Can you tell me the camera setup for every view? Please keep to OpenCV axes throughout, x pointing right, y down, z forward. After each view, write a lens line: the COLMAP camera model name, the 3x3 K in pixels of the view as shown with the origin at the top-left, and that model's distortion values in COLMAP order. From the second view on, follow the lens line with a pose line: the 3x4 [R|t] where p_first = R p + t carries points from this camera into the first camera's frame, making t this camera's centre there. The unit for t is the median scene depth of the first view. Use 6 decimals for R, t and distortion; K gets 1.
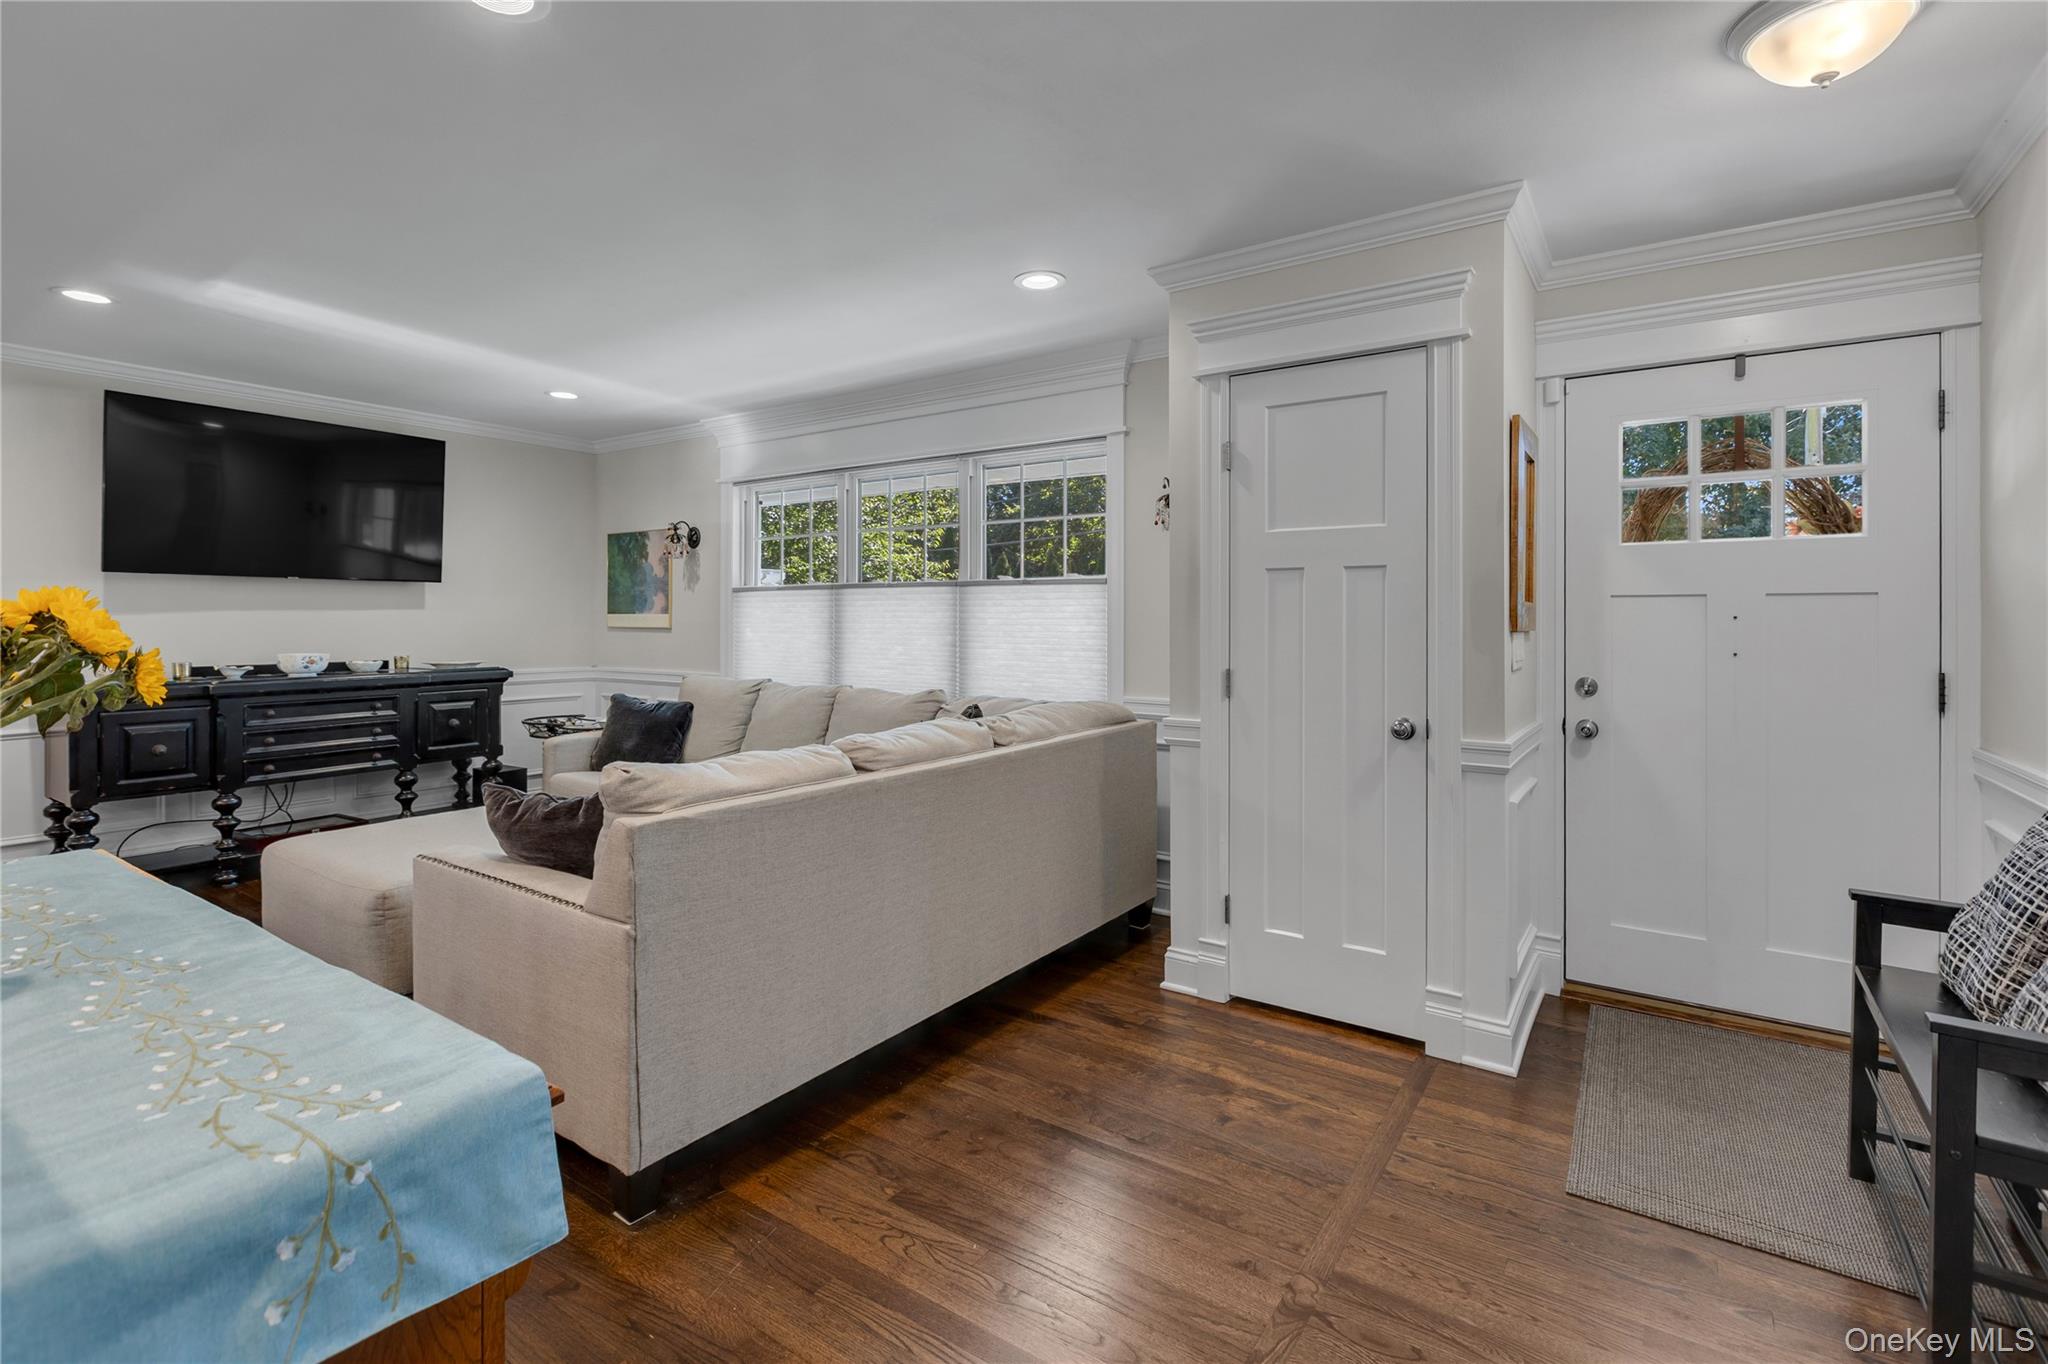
lens RADIAL K [[938.0, 0, 1017.6], [0, 938.0, 623.7], [0, 0, 1]] dist [0.004069, -0.000012]
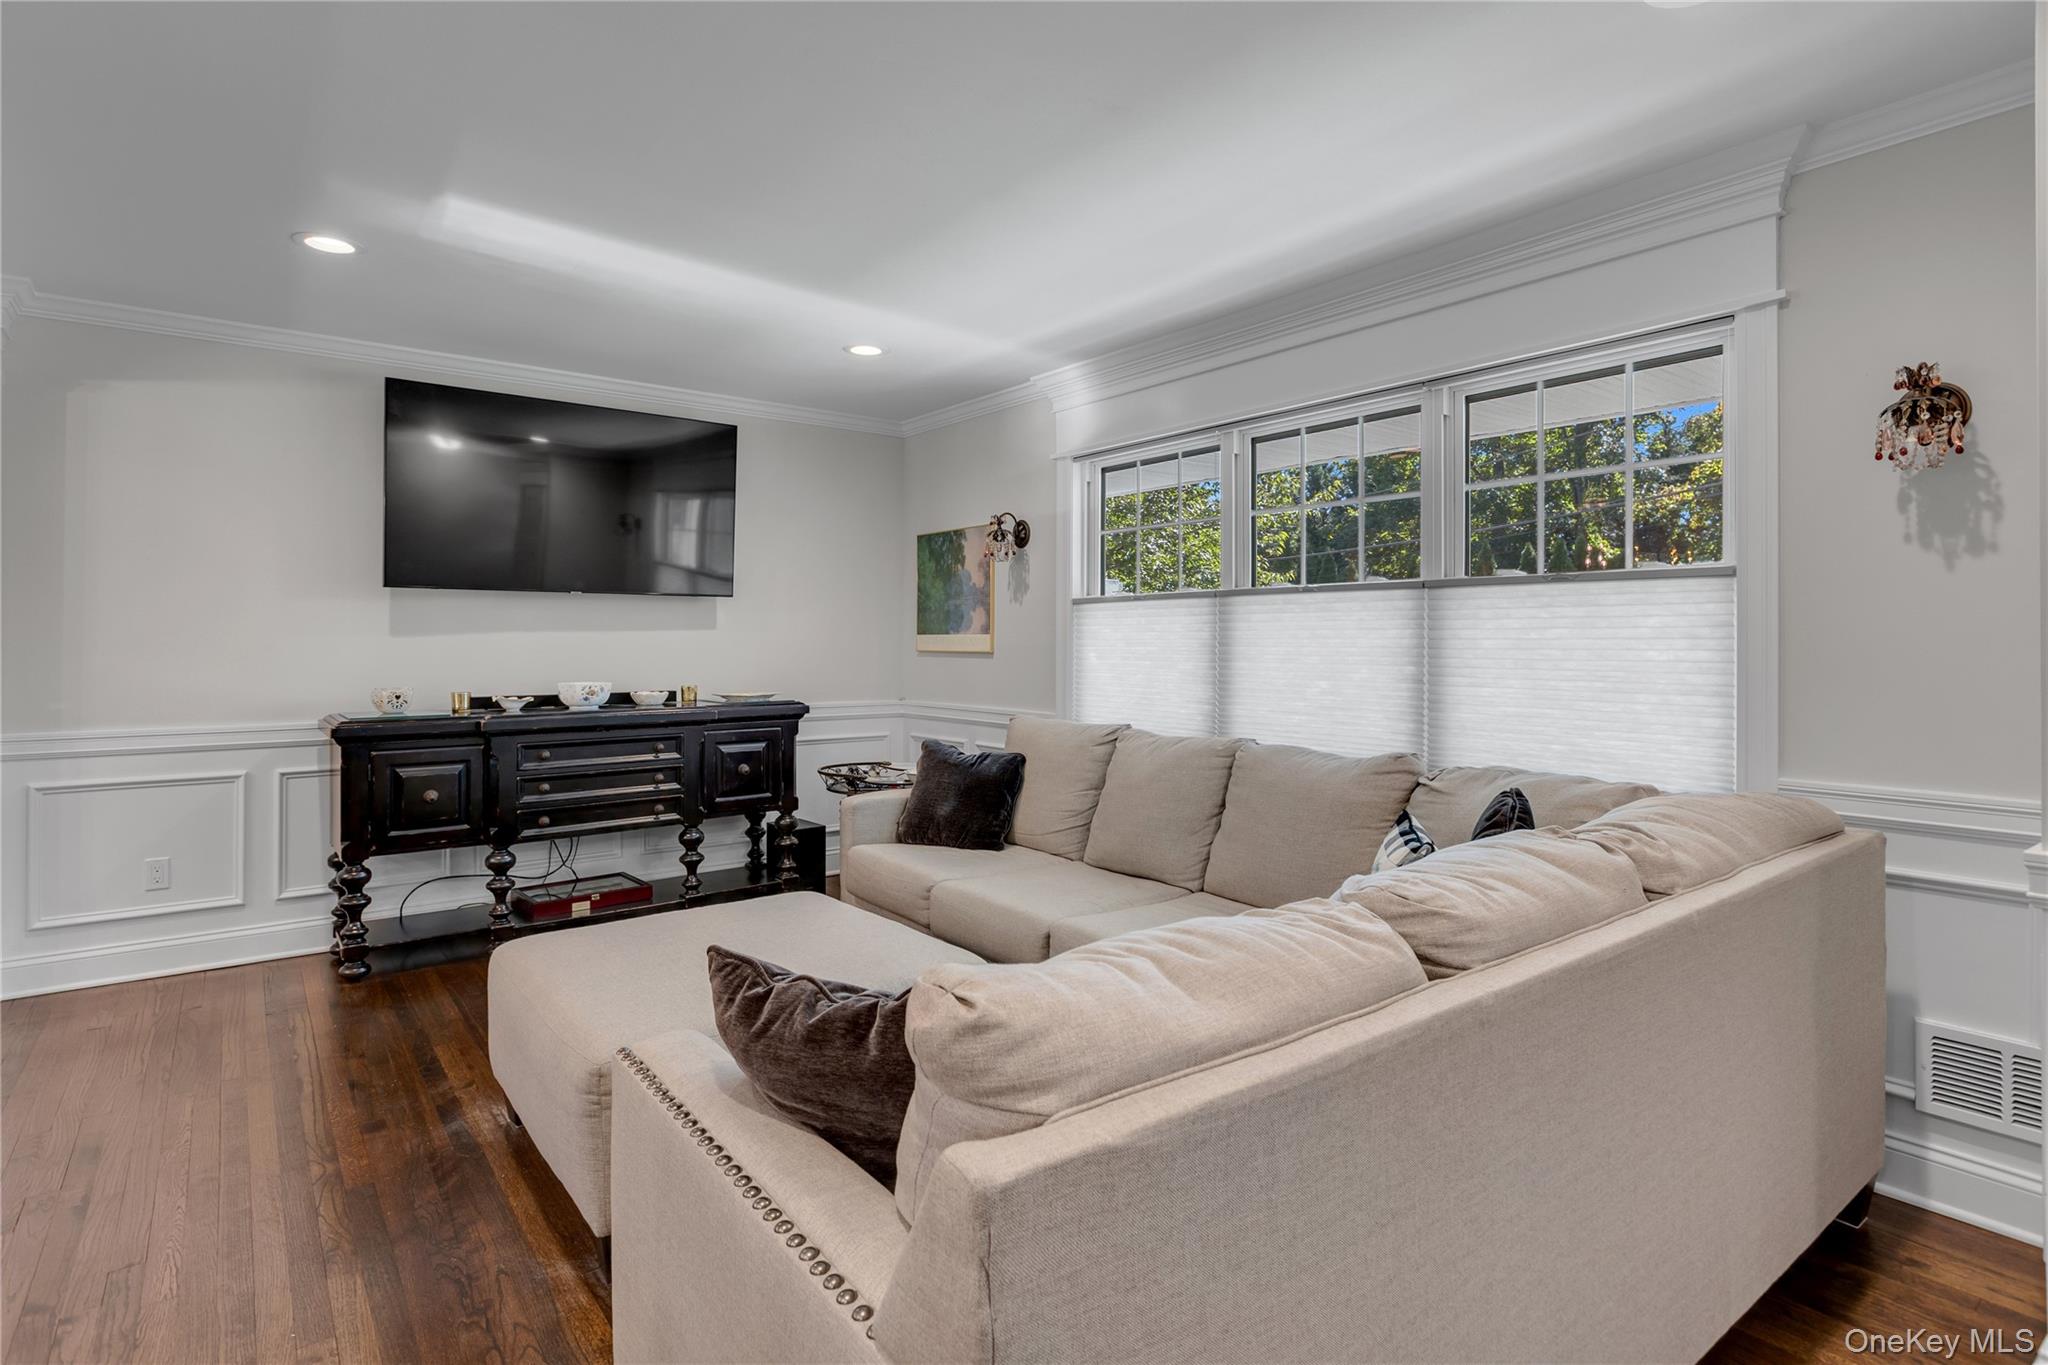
lens RADIAL K [[1031.8, 0, 1021.3], [0, 1031.8, 647.9], [0, 0, 1]] dist [-0.003116, -0.000291]
pose [[0.952343, 0.000354, -0.305030, -0.105027], [0.000174, 0.999999, 0.001704, -0.000508], [0.305031, -0.001676, 0.952341, 0.236315]]
